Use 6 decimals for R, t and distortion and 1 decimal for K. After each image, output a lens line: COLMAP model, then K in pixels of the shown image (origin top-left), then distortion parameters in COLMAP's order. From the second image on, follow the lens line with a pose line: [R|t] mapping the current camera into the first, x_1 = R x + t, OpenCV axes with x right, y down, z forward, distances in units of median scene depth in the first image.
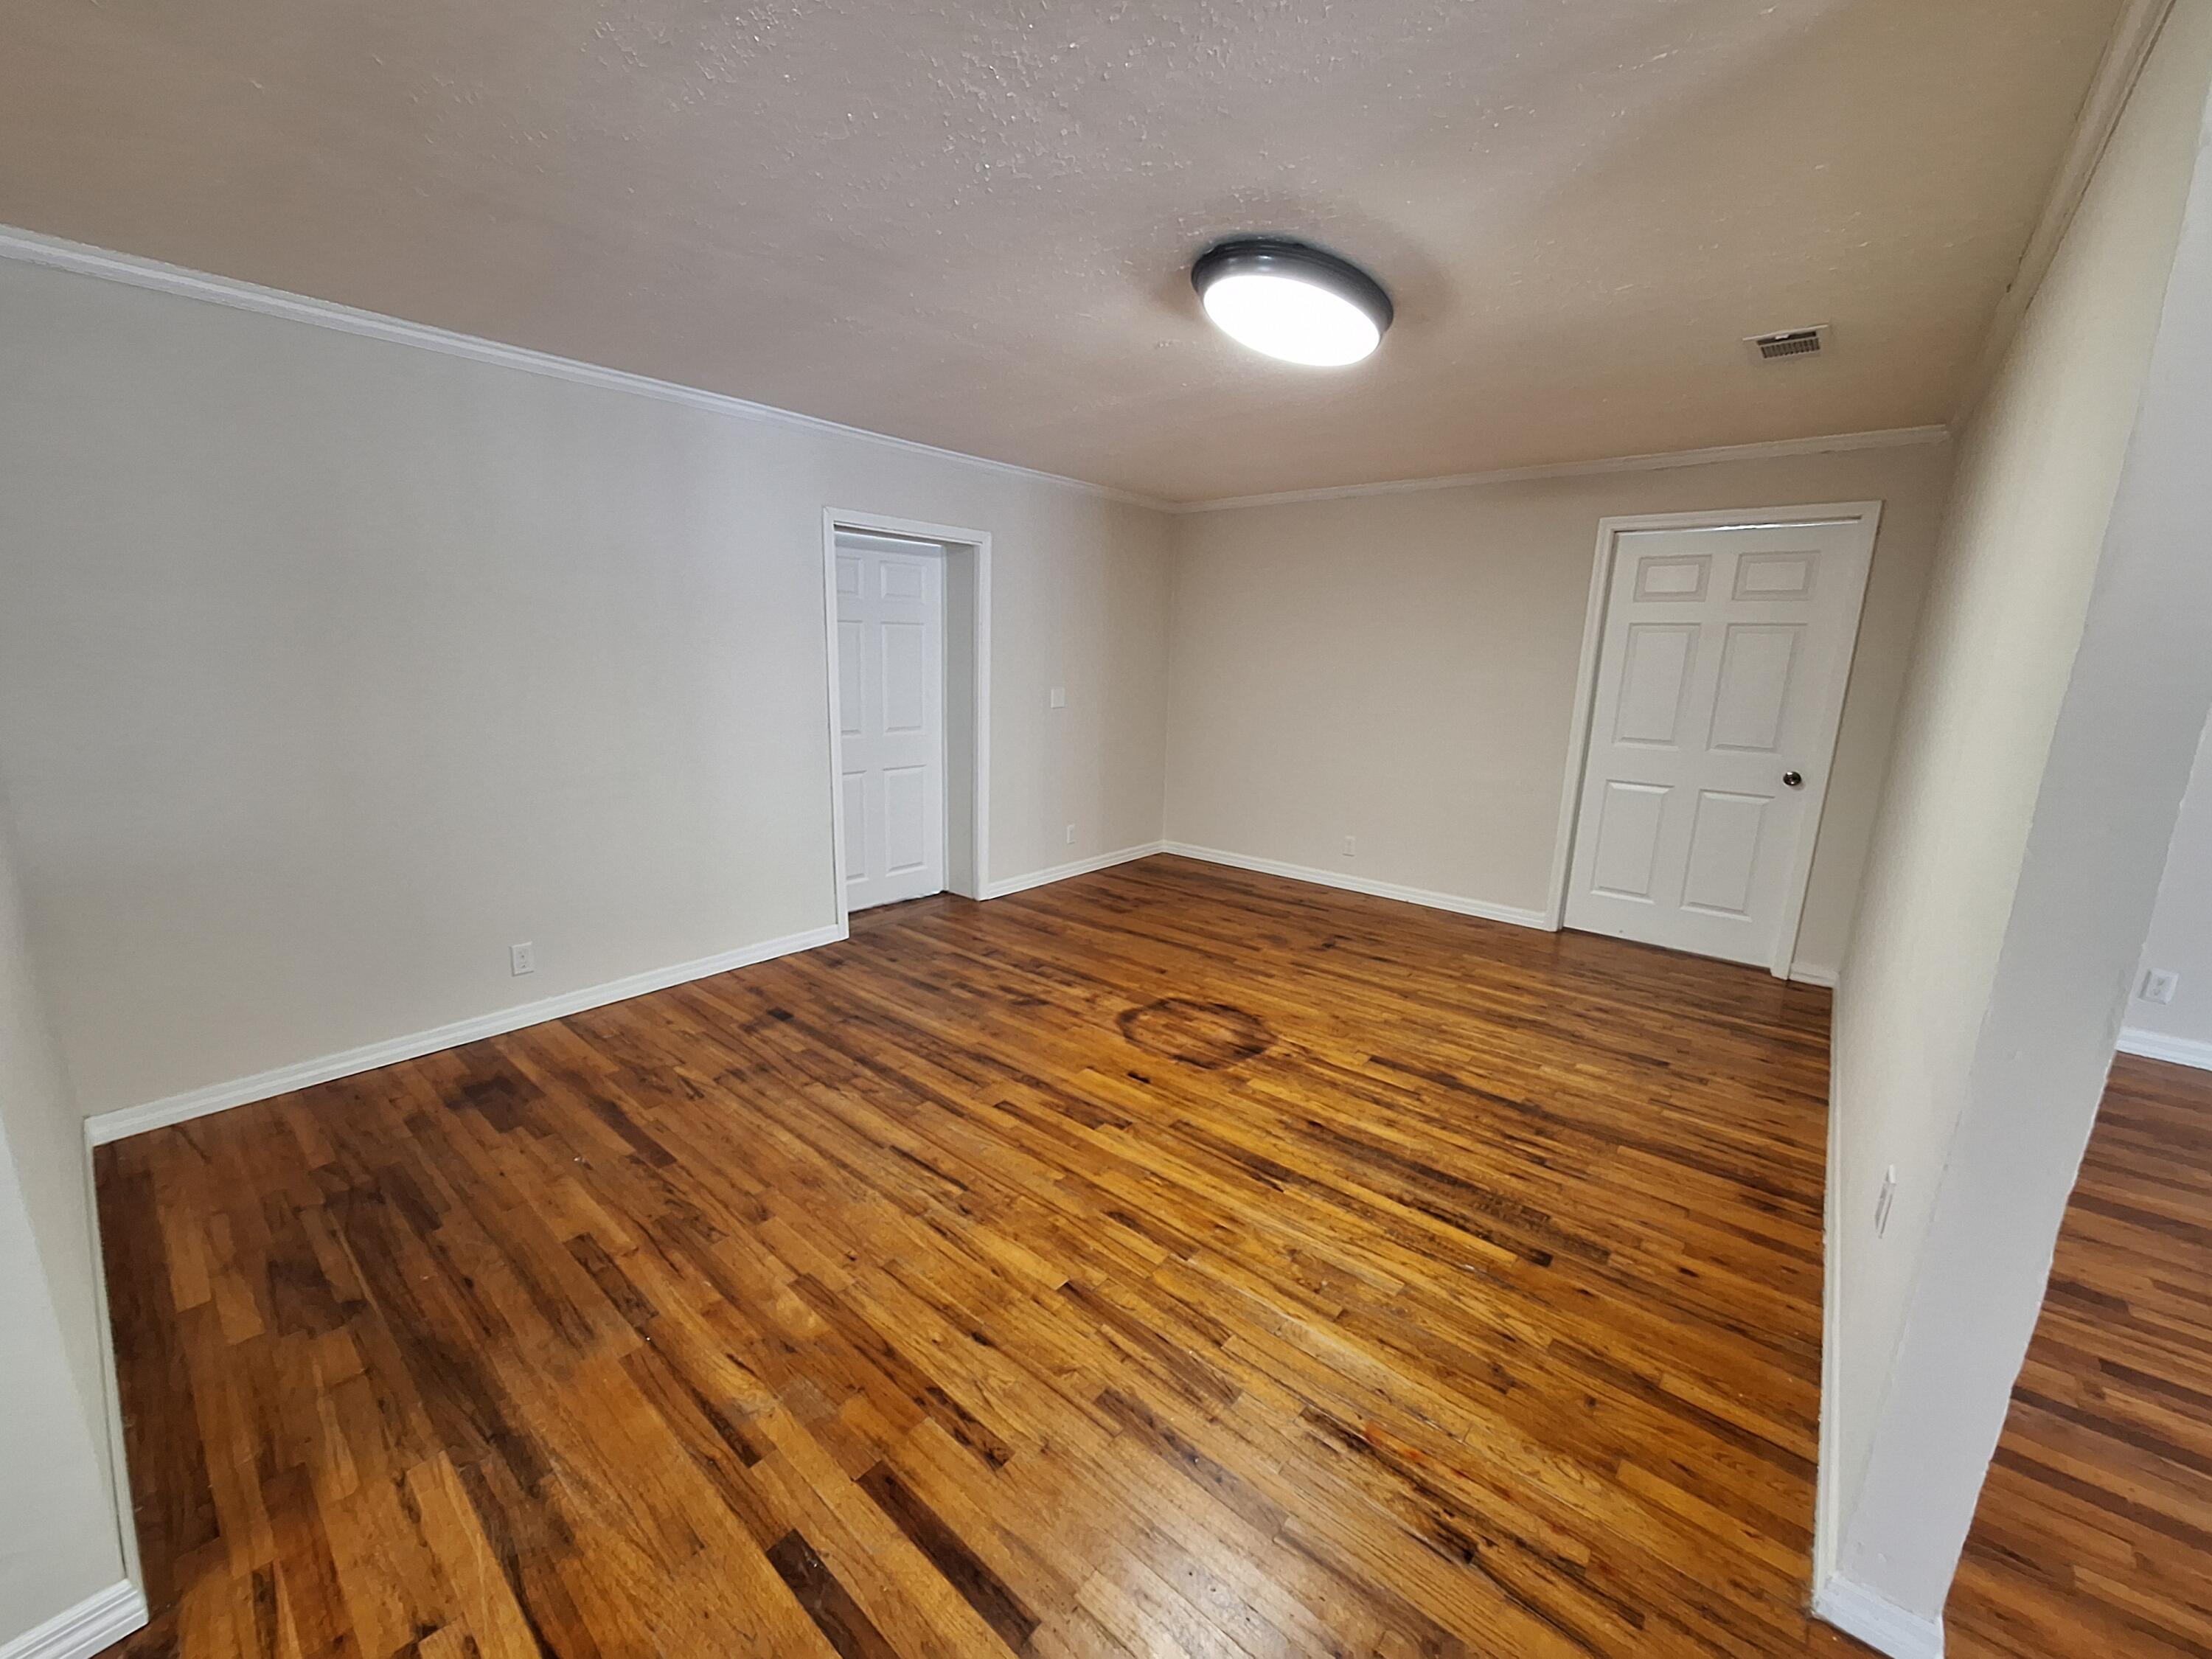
lens RADIAL K [[873.8, 0, 1104.3], [0, 873.8, 832.8], [0, 0, 1]] dist [0.001157, 0.000264]
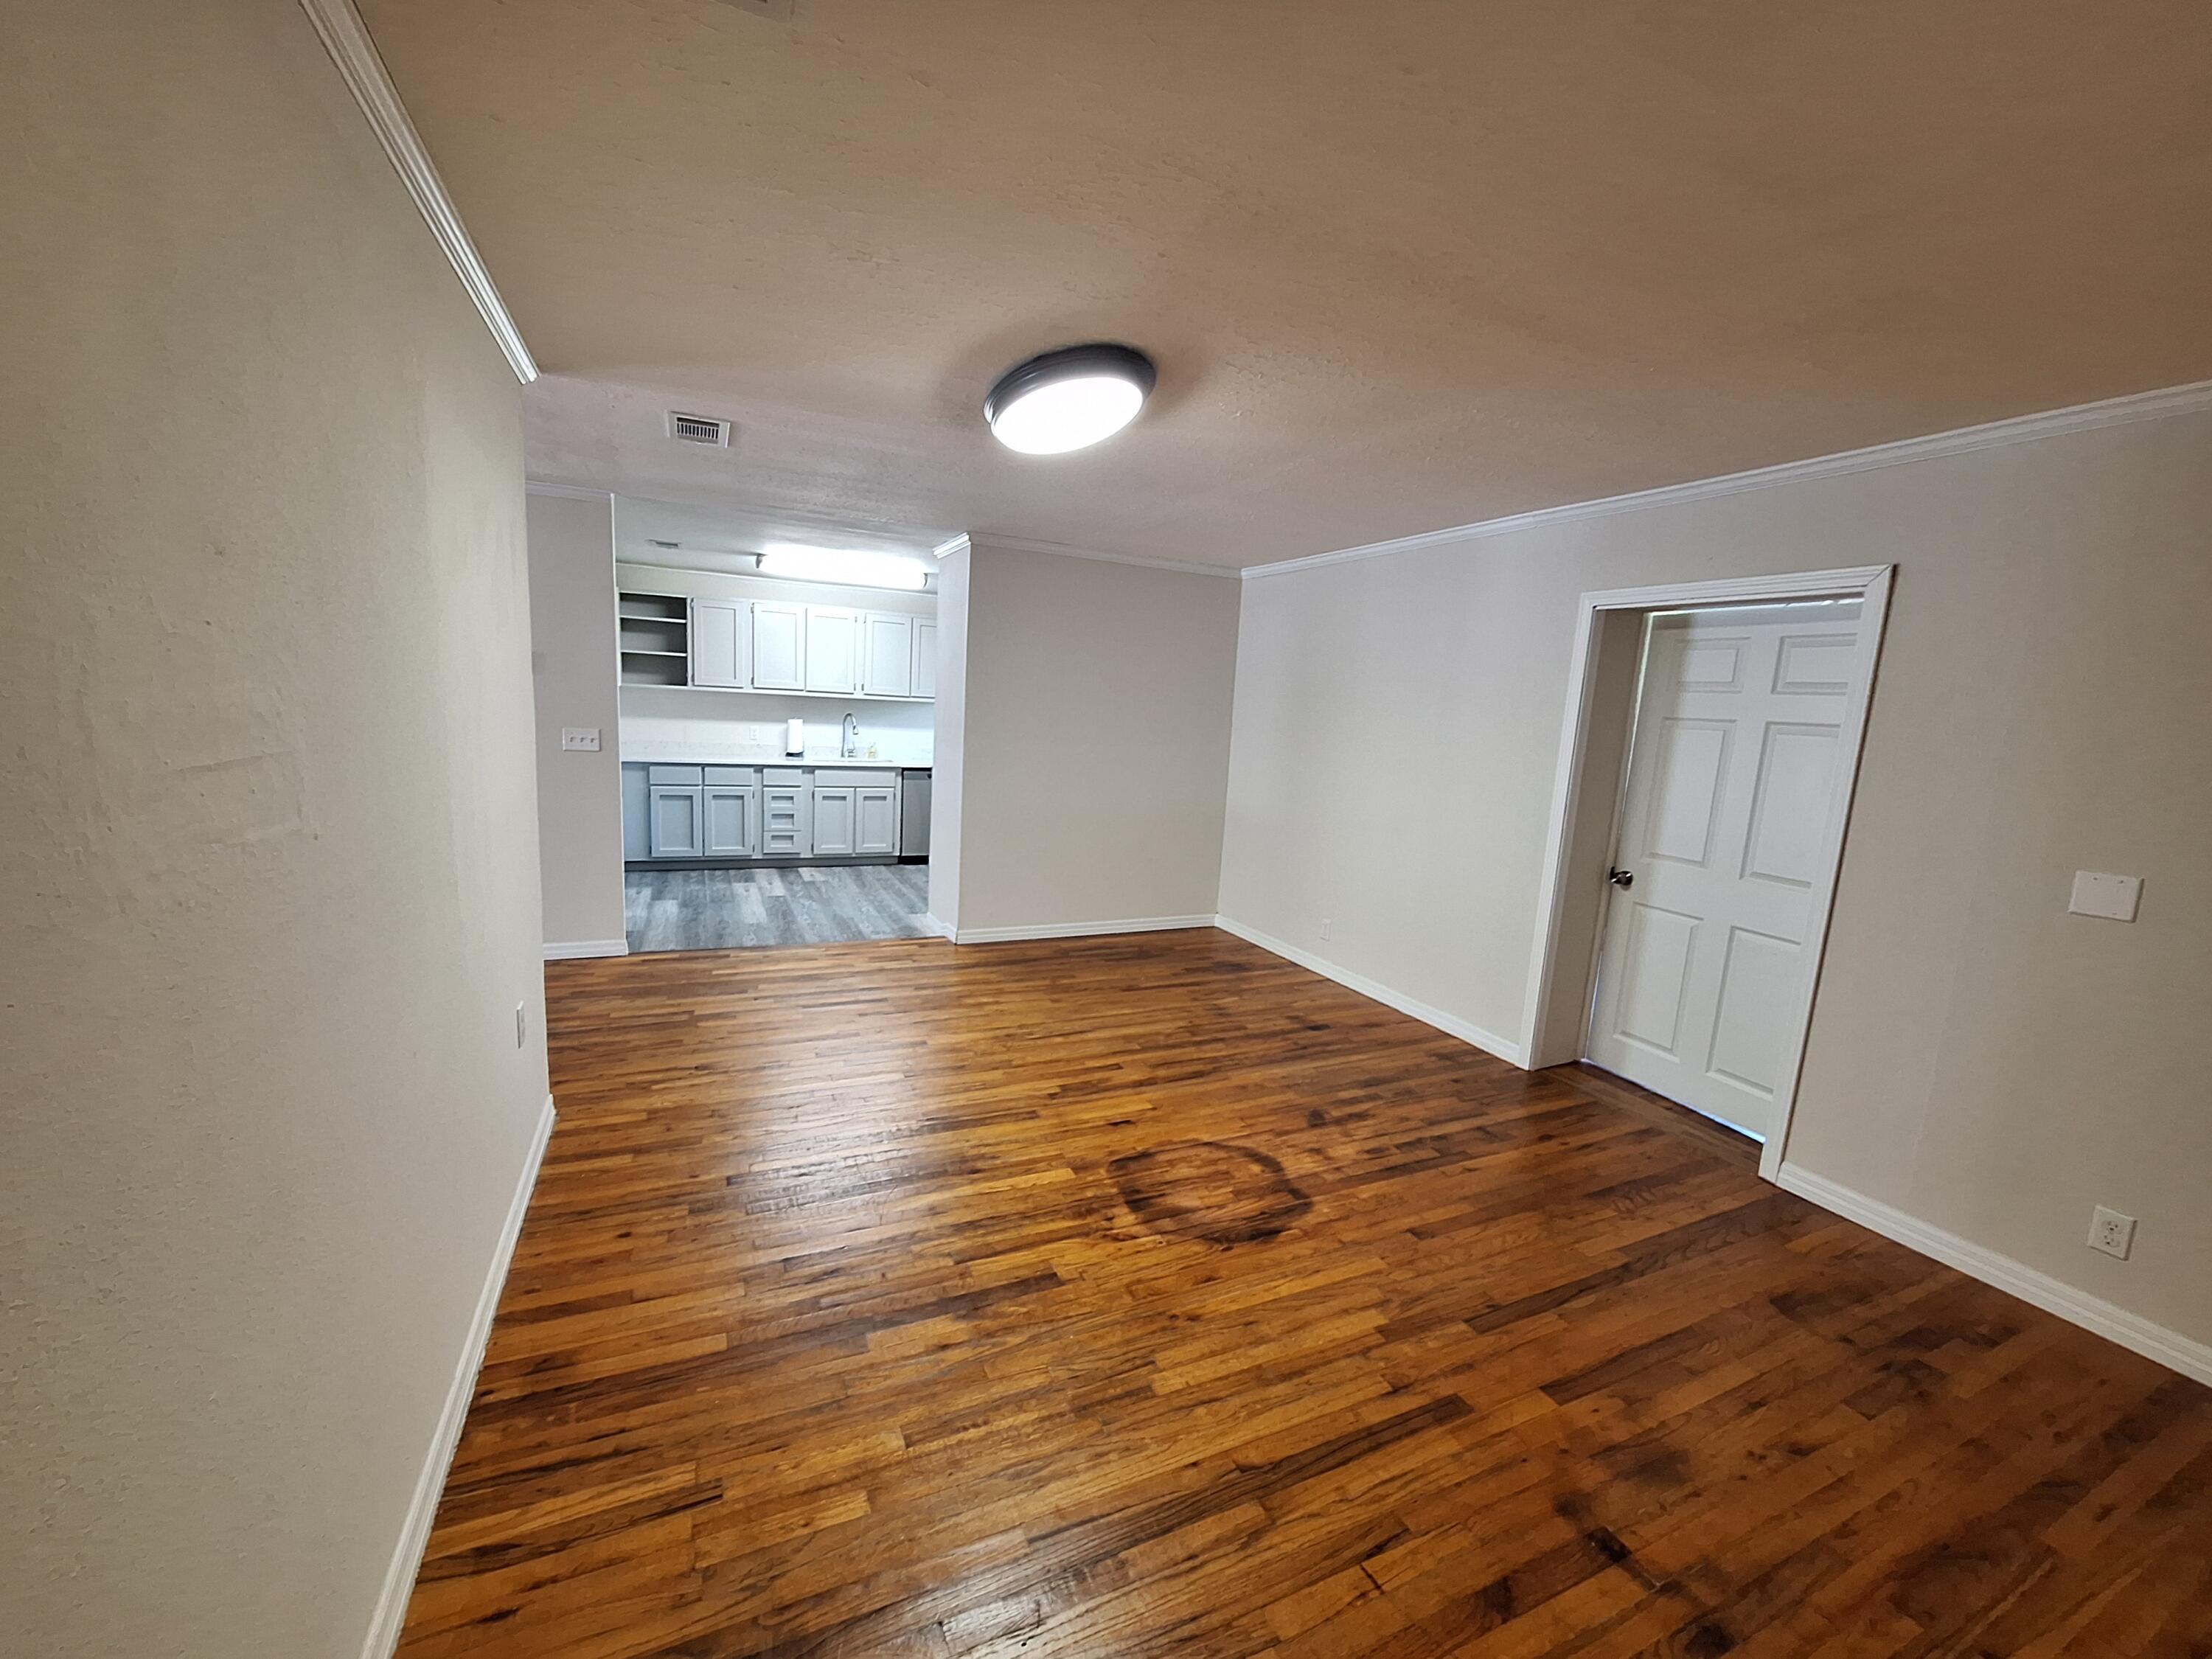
lens RADIAL K [[873.8, 0, 1104.2], [0, 873.8, 833.4], [0, 0, 1]] dist [0.001157, 0.000264]
pose [[-0.423936, 0.085963, -0.901603, 0.900465], [-0.249654, 0.945827, 0.207568, -0.248104], [0.870604, 0.313084, -0.379509, 1.178825]]
